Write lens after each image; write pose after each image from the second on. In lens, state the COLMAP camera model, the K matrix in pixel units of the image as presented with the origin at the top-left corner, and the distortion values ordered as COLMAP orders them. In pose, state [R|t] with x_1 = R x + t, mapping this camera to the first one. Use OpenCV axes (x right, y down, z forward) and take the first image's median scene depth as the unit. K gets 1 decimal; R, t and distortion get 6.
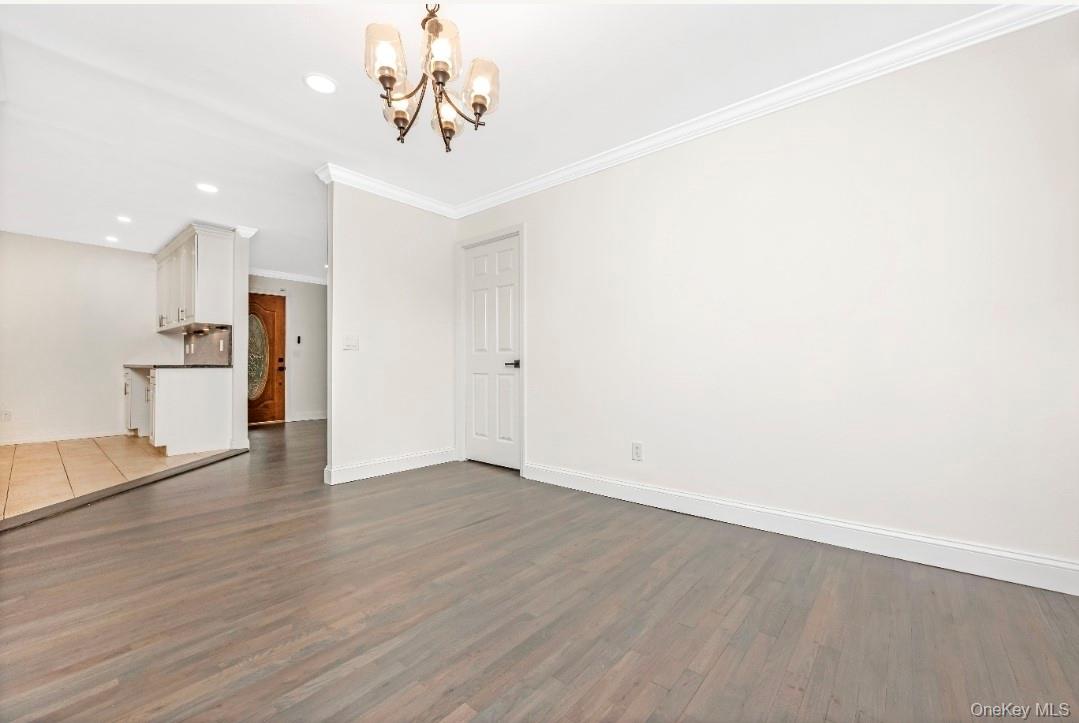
lens RADIAL K [[425.3, 0, 542.5], [0, 425.3, 366.7], [0, 0, 1]] dist [0.001710, 0.000240]
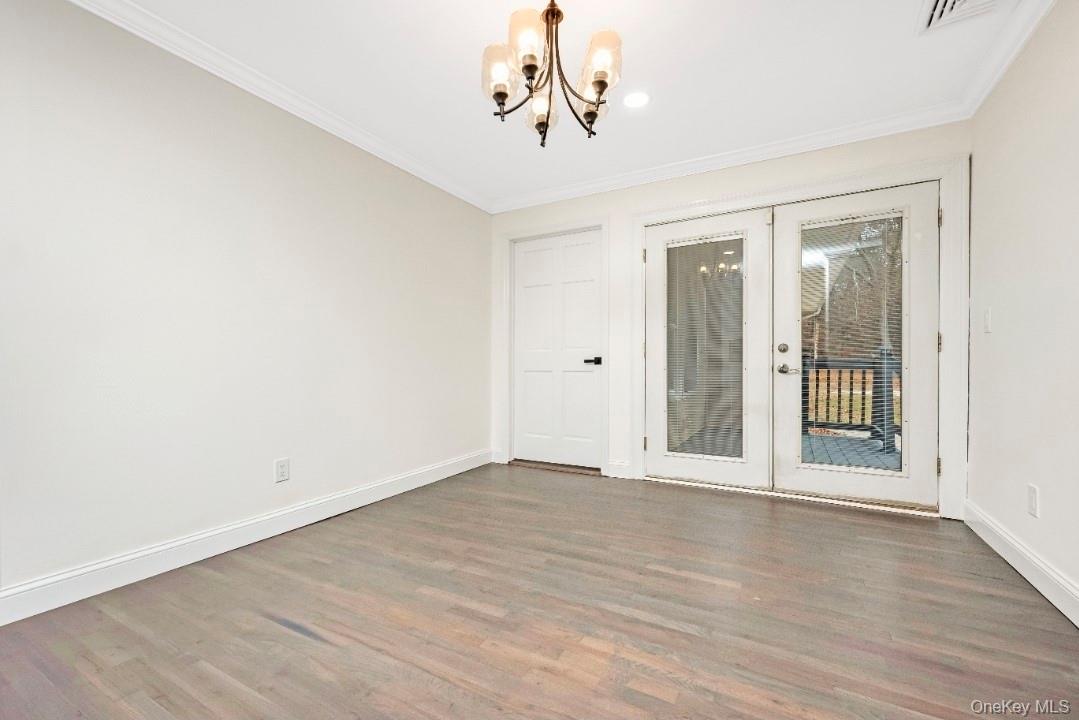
lens RADIAL K [[449.3, 0, 542.6], [0, 449.3, 371.5], [0, 0, 1]] dist [-0.000667, 0.000006]
pose [[-0.189934, -0.007456, 0.981769, -1.353710], [0.003129, 0.999961, 0.008199, 0.011636], [-0.981792, 0.004629, -0.189903, 1.286284]]
